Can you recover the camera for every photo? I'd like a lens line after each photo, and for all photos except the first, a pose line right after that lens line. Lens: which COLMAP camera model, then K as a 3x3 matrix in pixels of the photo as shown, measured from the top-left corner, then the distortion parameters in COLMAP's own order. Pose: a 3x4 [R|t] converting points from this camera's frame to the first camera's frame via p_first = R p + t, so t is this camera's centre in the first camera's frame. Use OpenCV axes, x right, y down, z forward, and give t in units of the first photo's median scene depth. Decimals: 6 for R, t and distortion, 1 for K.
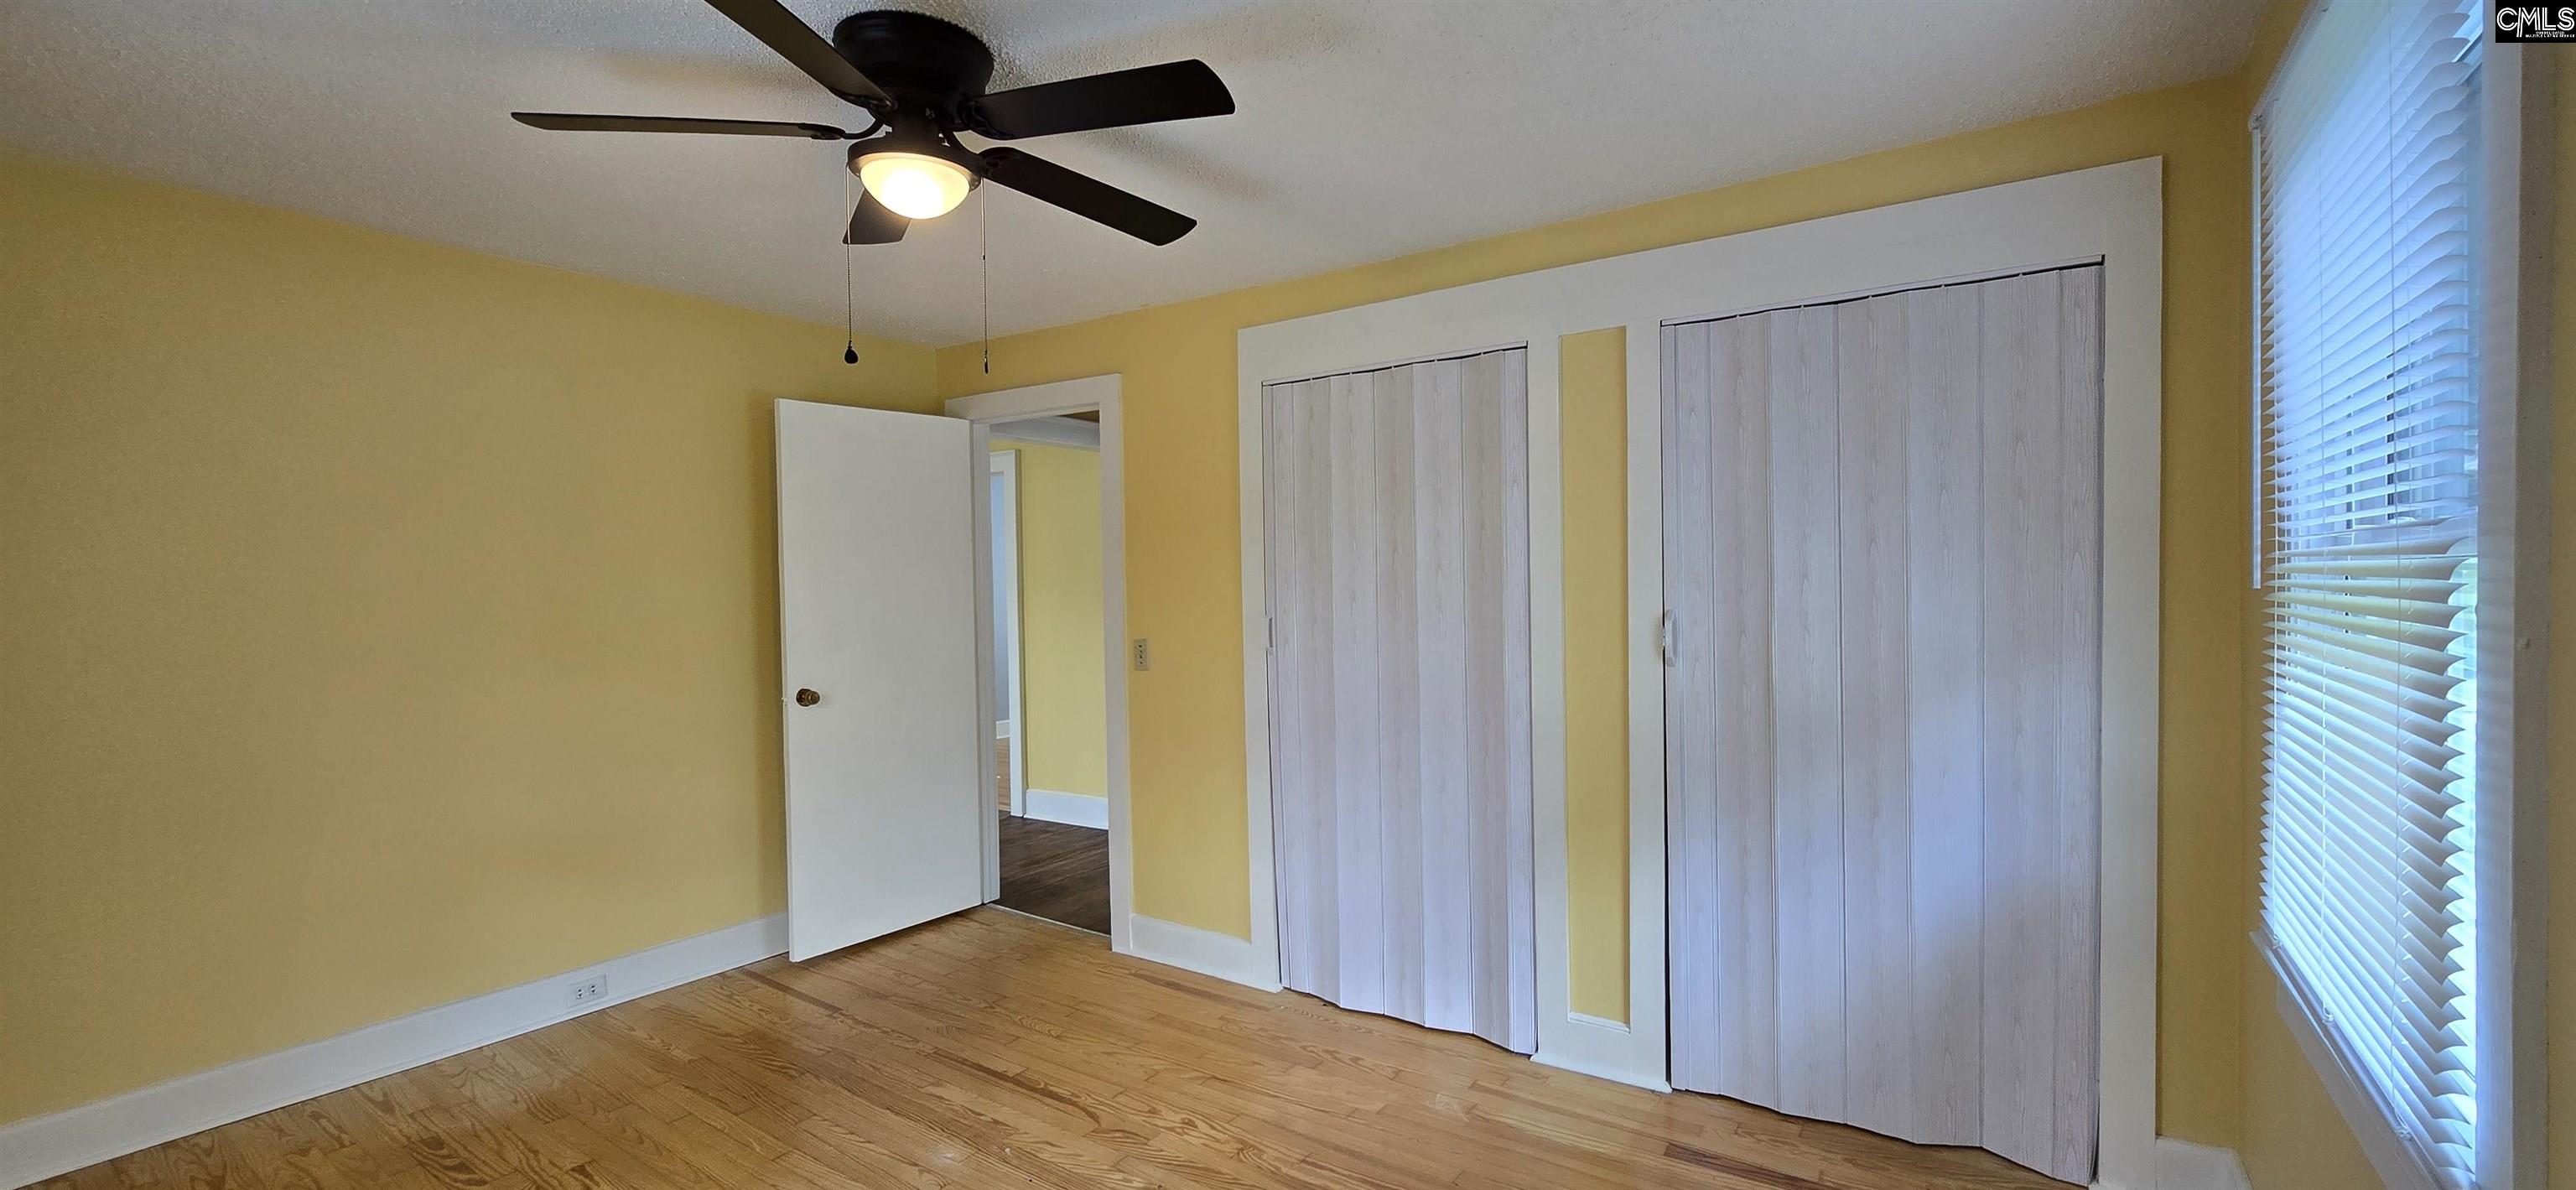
lens RADIAL K [[1046.7, 0, 1281.8], [0, 1046.7, 594.5], [0, 0, 1]] dist [-0.001728, -0.000164]
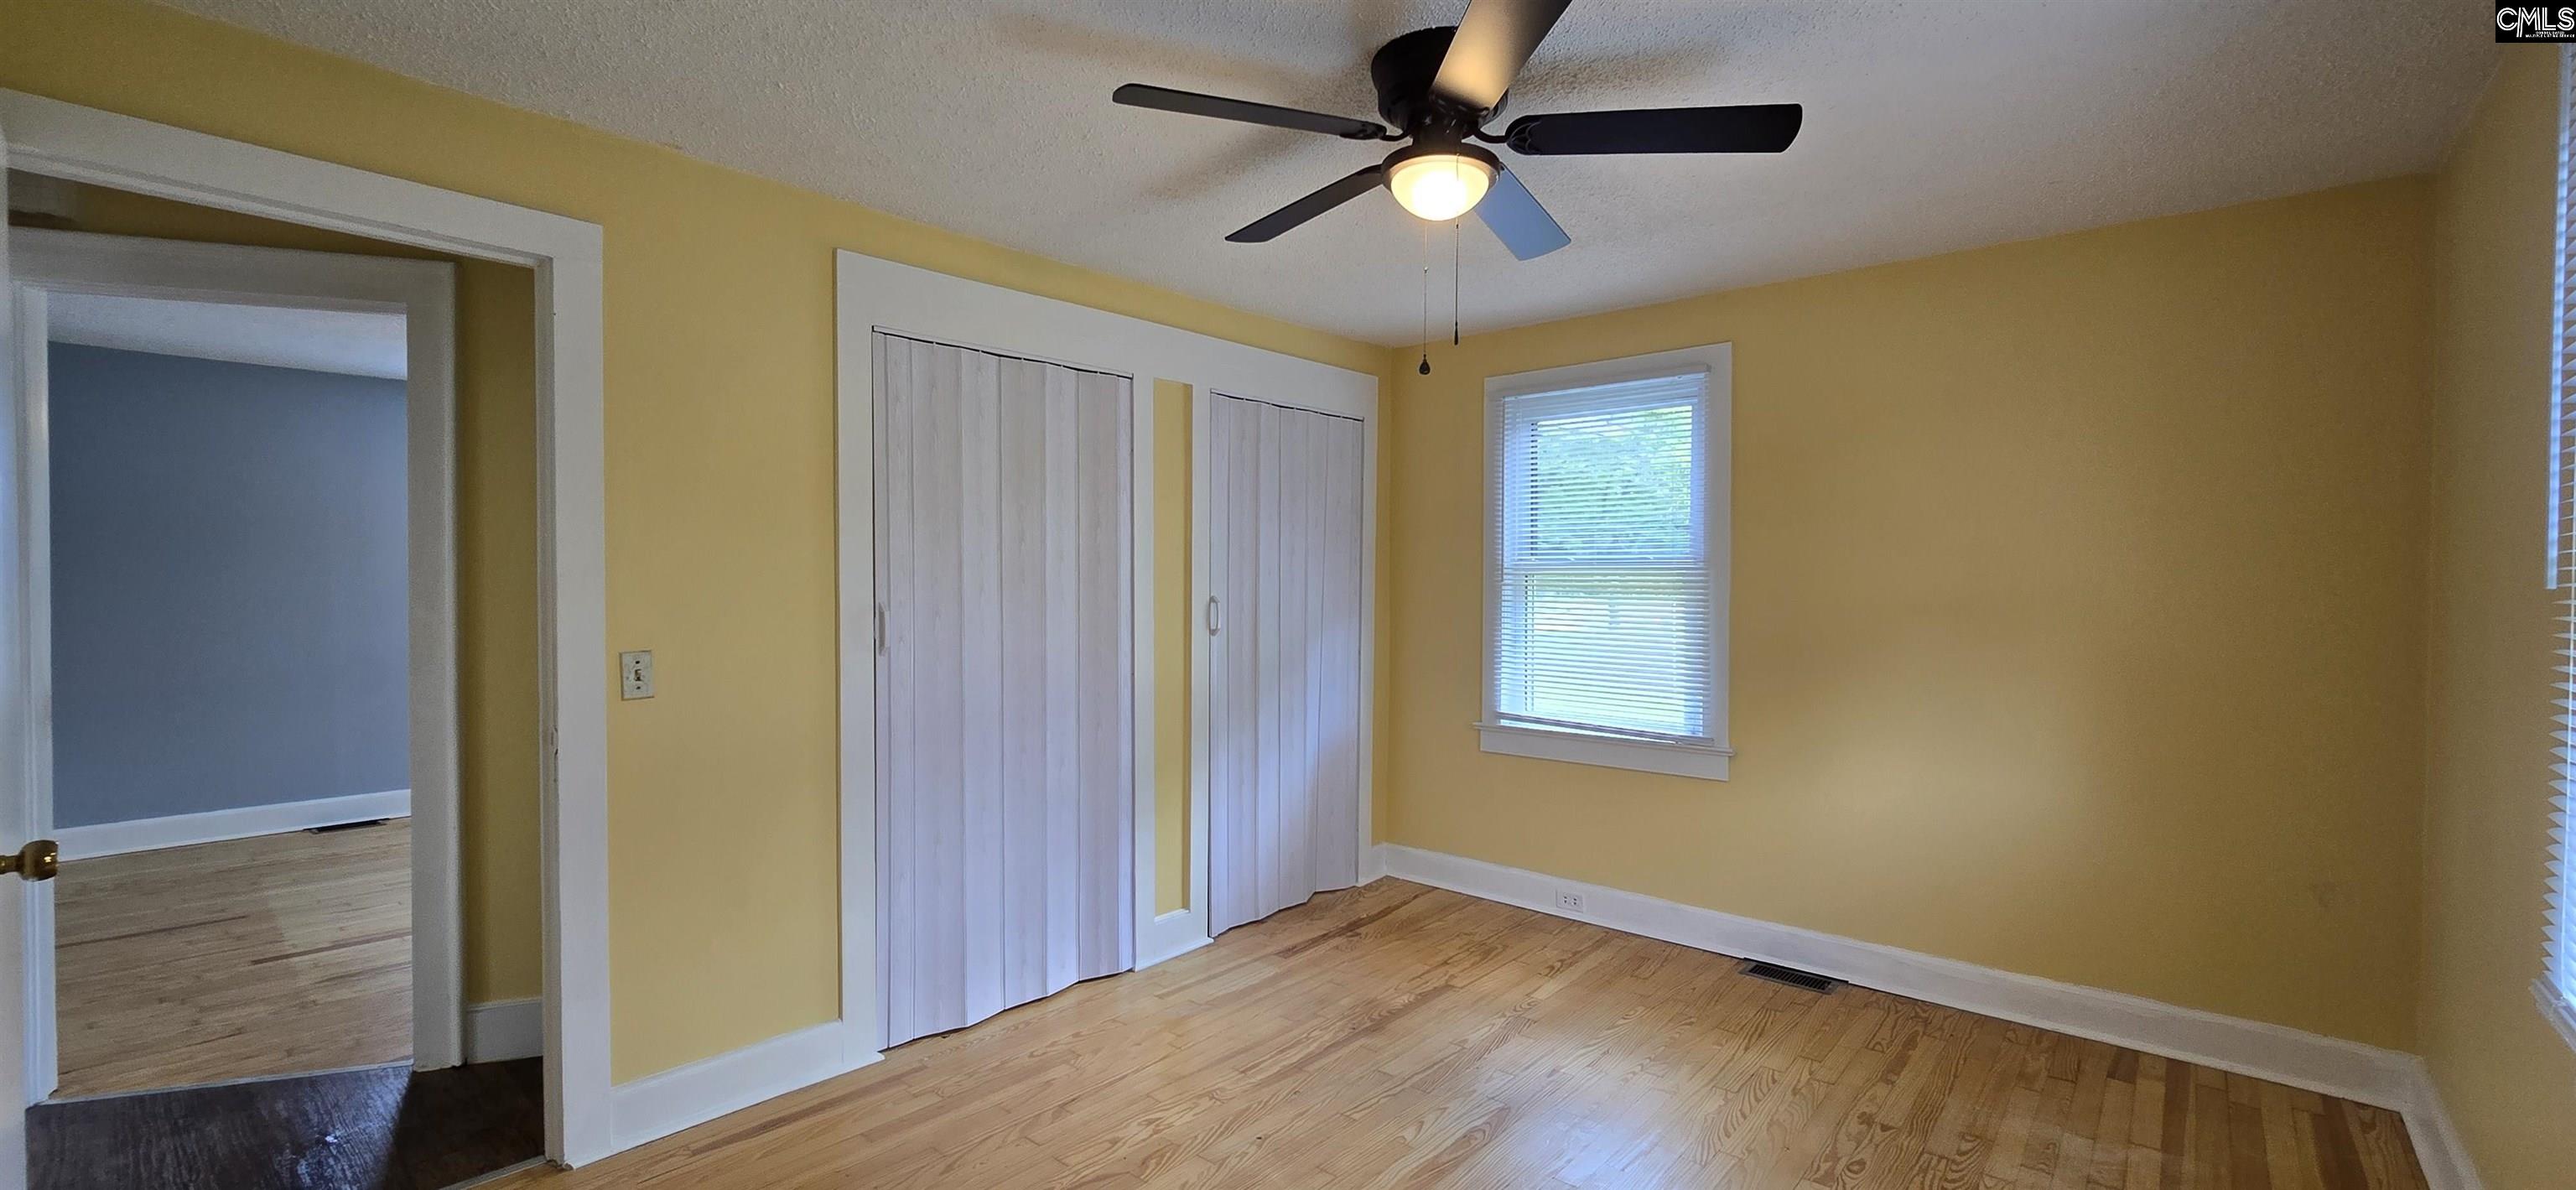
lens RADIAL K [[1046.7, 0, 1297.6], [0, 1046.7, 589.2], [0, 0, 1]] dist [-0.001728, -0.000164]
pose [[0.124992, 0.004863, 0.992146, -0.908644], [0.005840, 0.999967, -0.005637, 0.013056], [-0.992141, 0.006498, 0.124960, 0.643644]]
